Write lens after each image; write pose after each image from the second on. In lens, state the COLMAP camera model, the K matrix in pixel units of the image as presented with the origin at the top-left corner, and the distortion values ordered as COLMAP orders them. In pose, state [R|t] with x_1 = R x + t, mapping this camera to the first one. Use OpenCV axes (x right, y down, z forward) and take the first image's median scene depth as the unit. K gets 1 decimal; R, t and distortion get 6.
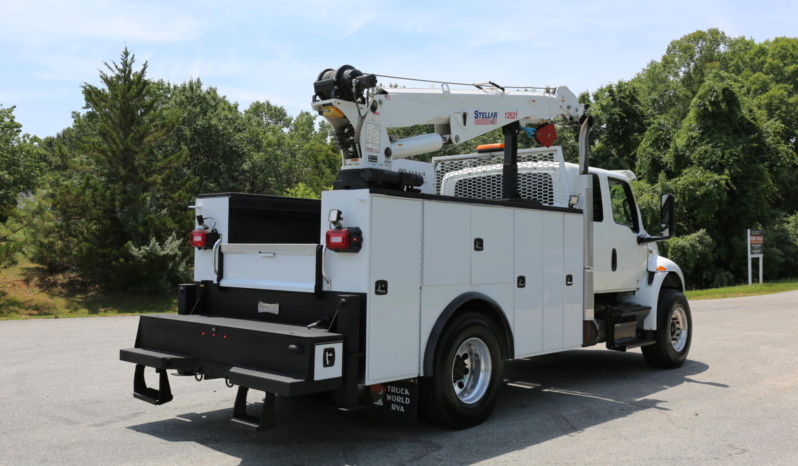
lens RADIAL K [[764.7, 0, 409.1], [0, 764.7, 230.9], [0, 0, 1]] dist [-0.012458, -0.002586]
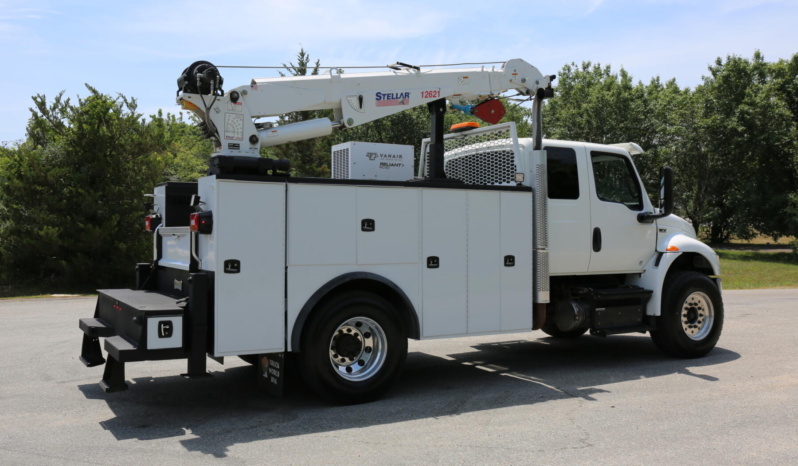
lens RADIAL K [[753.1, 0, 401.7], [0, 753.1, 230.6], [0, 0, 1]] dist [-0.016165, -0.003399]
pose [[0.947518, -0.009888, -0.319550, 0.415322], [0.017253, 0.999647, 0.020224, 0.005043], [0.319237, -0.024675, 0.947354, 0.061951]]
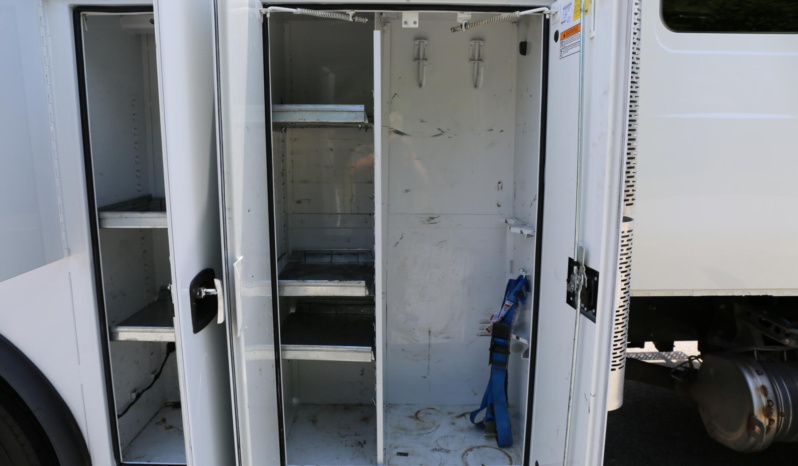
lens RADIAL K [[539.8, 0, 396.9], [0, 539.8, 232.6], [0, 0, 1]] dist [-0.113182, 0.088430]
pose [[0.665220, 0.111620, -0.738257, 0.360330], [0.027051, 0.984510, 0.173228, 0.024703], [0.746157, -0.135205, 0.651896, 0.936202]]
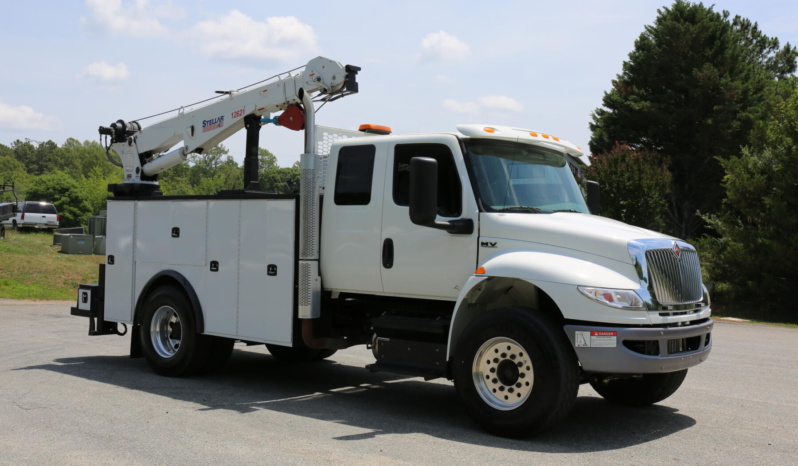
lens RADIAL K [[943.6, 0, 397.3], [0, 943.6, 216.7], [0, 0, 1]] dist [-0.005615, 0.000677]
pose [[0.013043, -0.032909, -0.999373, 1.495060], [0.002139, 0.999457, -0.032884, 0.040041], [0.999913, -0.001709, 0.013106, 1.230228]]
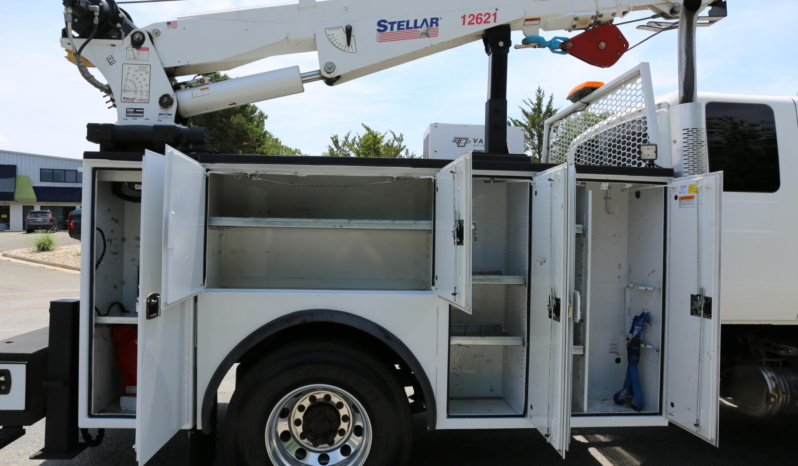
lens RADIAL K [[542.8, 0, 397.3], [0, 542.8, 231.6], [0, 0, 1]] dist [-0.099735, 0.075541]
pose [[0.712682, -0.003179, -0.701480, 0.389603], [0.007885, 0.999963, 0.003480, 0.014804], [0.701443, -0.008011, 0.712681, 0.665698]]
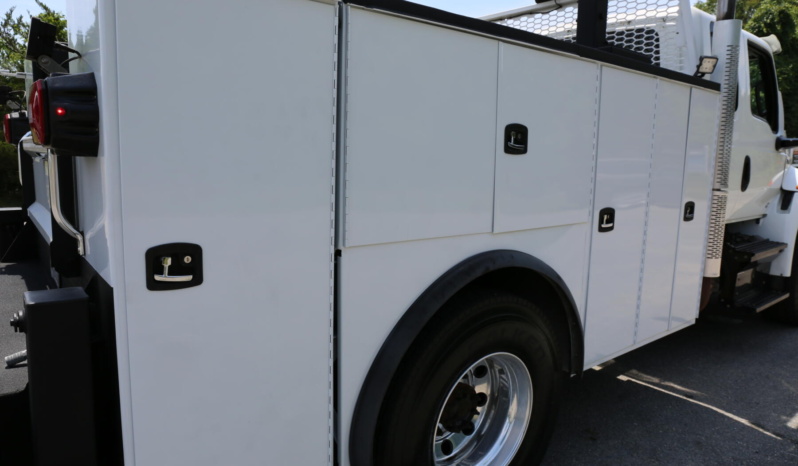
lens RADIAL K [[539.8, 0, 396.9], [0, 539.8, 232.6], [0, 0, 1]] dist [-0.113182, 0.088430]
pose [[0.983641, 0.036865, -0.176329, 0.073562], [-0.006390, 0.985361, 0.170361, 0.017196], [0.180028, -0.166448, 0.969477, 0.635314]]
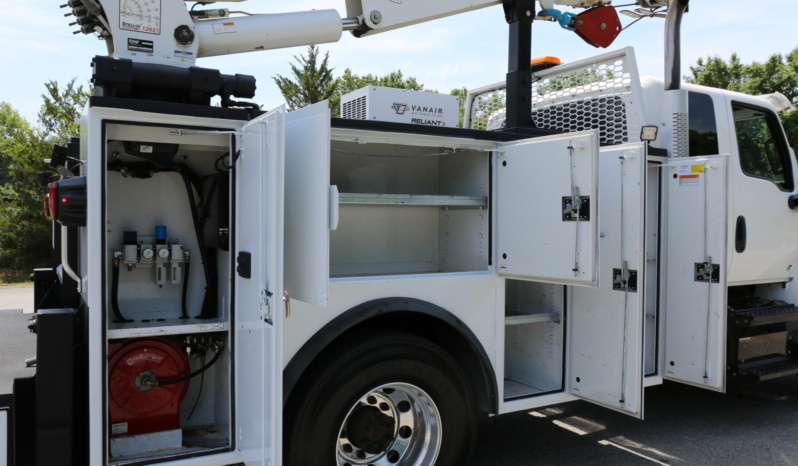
lens RADIAL K [[639.6, 0, 397.0], [0, 639.6, 234.4], [0, 0, 1]] dist [-0.085512, 0.103905]
pose [[0.946569, 0.003805, -0.322479, 0.208635], [0.012100, 0.998807, 0.047304, 0.012920], [0.322274, -0.048678, 0.945394, 0.526064]]
